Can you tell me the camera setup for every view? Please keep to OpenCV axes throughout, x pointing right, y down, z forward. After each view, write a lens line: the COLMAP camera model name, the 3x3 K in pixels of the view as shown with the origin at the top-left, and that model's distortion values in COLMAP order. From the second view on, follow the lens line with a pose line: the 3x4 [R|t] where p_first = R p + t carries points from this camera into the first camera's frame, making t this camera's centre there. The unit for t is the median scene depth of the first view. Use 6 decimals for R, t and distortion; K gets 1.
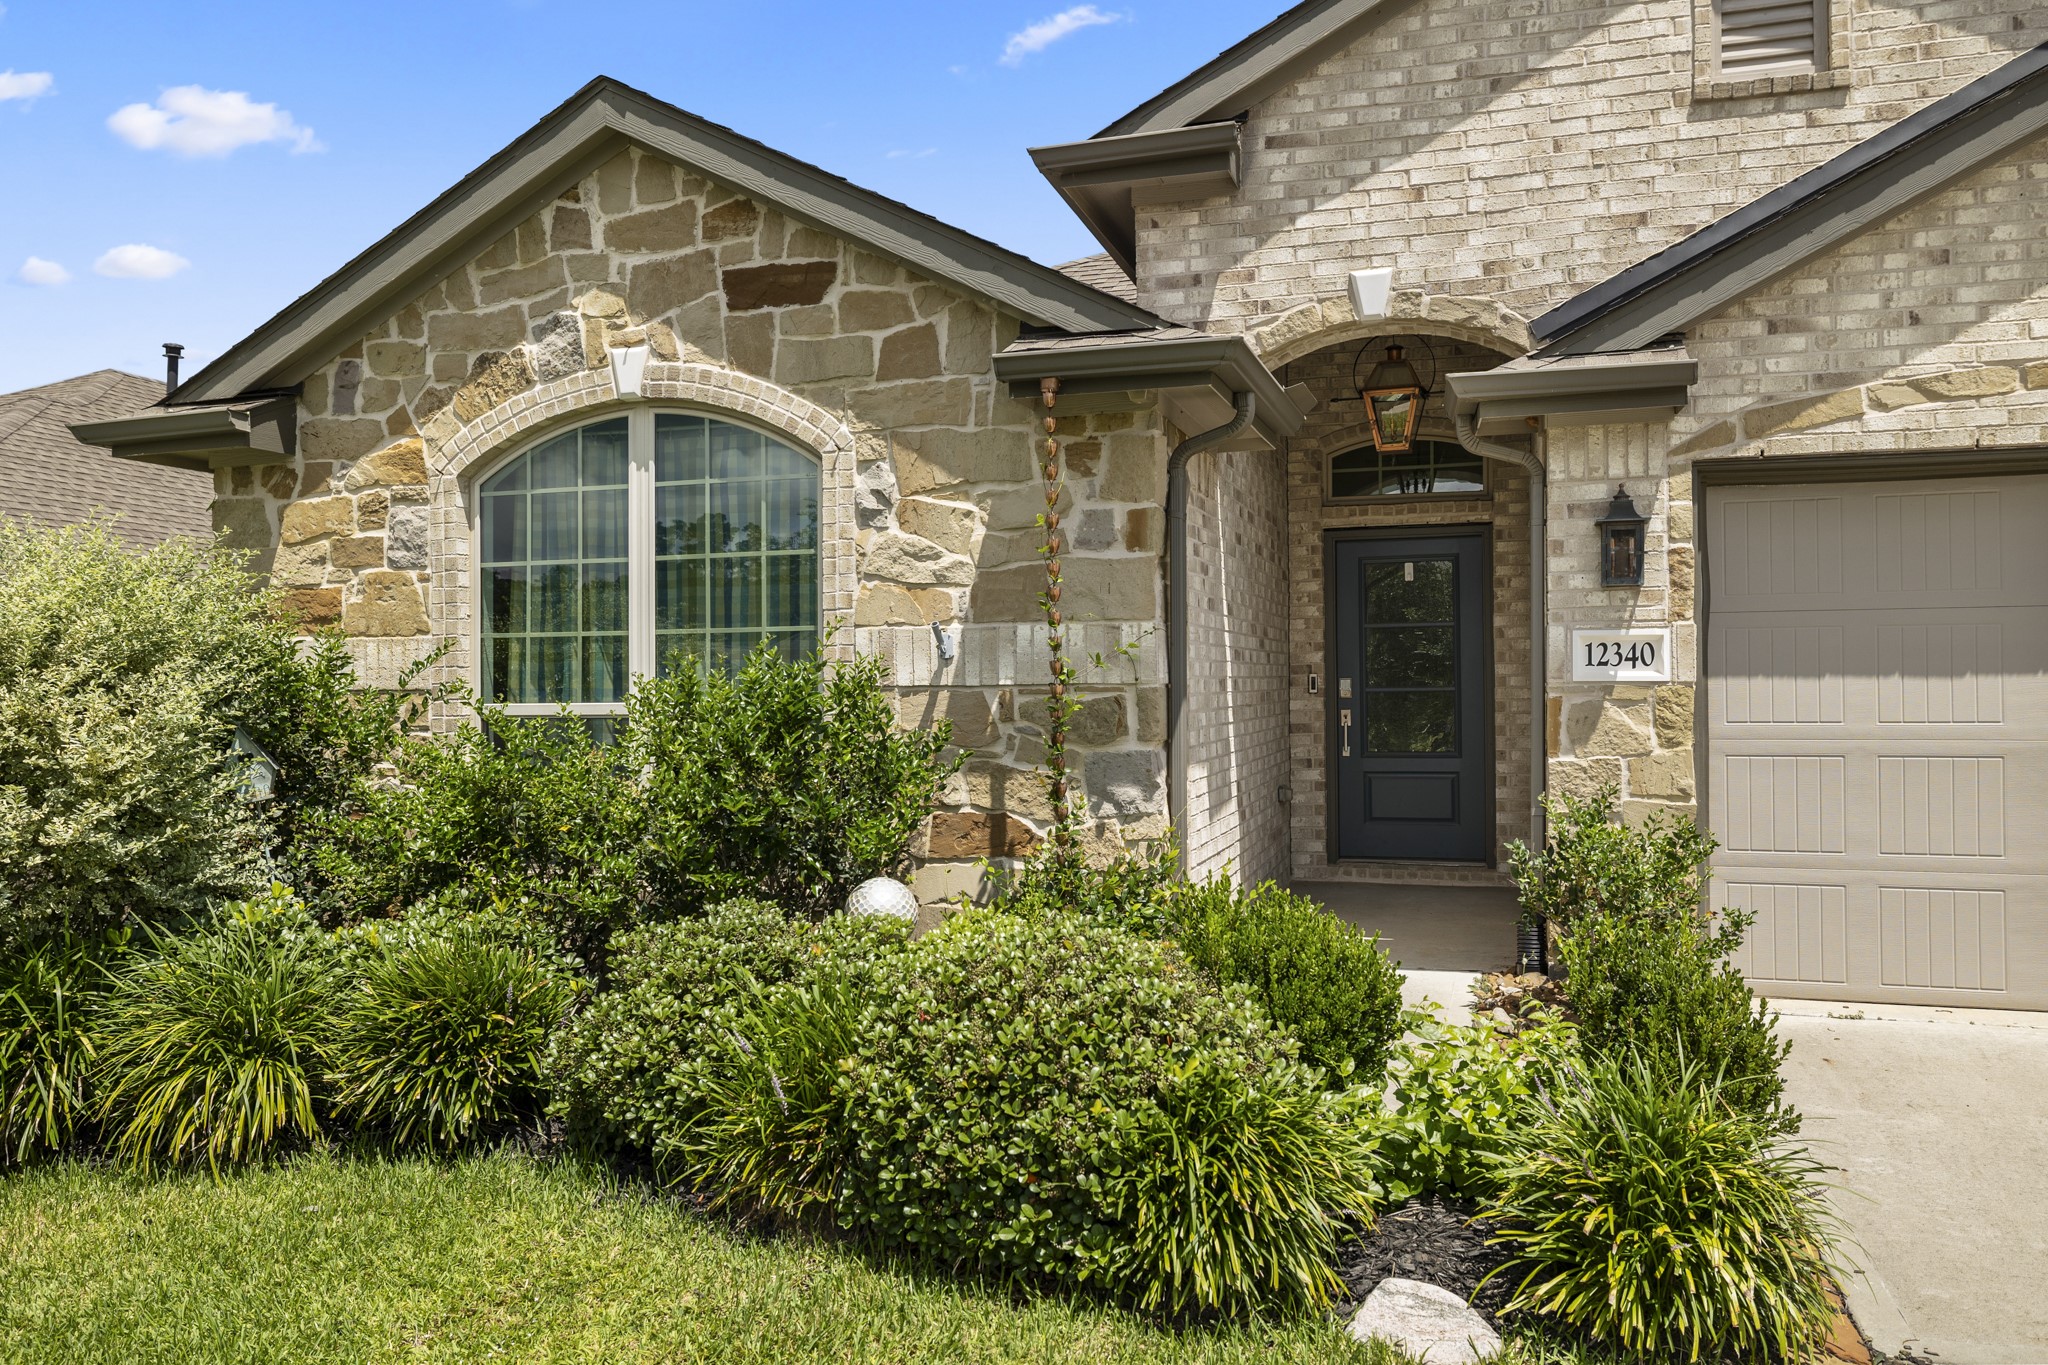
lens RADIAL K [[1533.6, 0, 1024.2], [0, 1533.6, 680.3], [0, 0, 1]] dist [-0.001287, 0.000383]
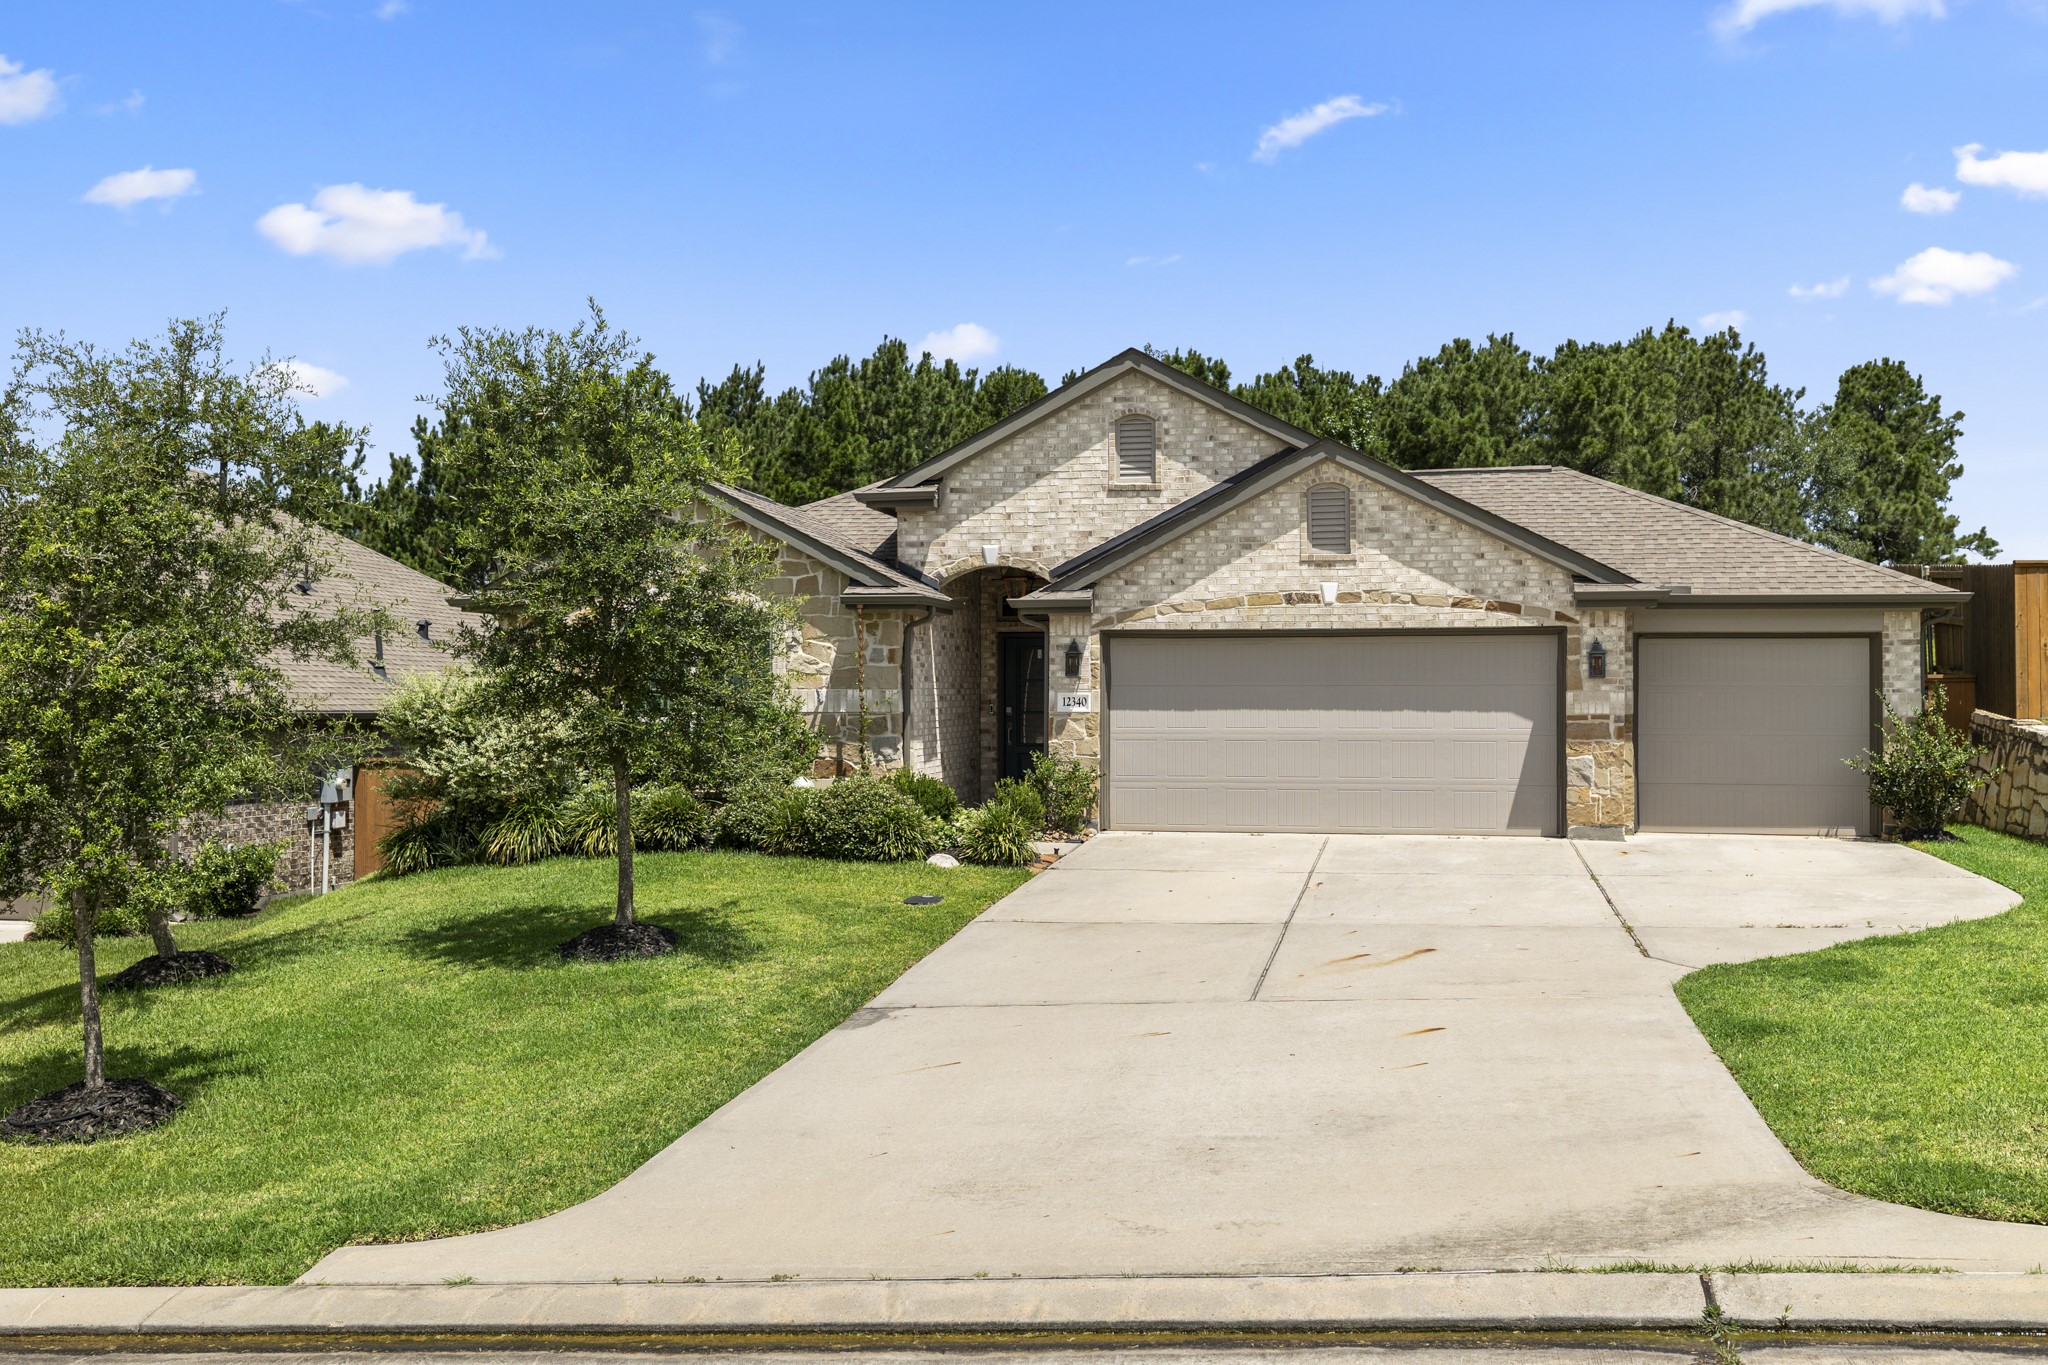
lens RADIAL K [[1982.5, 0, 1033.0], [0, 1982.5, 681.7], [0, 0, 1]] dist [0.010235, 0.000000]
pose [[0.994928, 0.007813, 0.100285, -0.029378], [-0.007645, 0.999969, -0.002064, -0.044479], [-0.100298, 0.001286, 0.994957, -2.449525]]
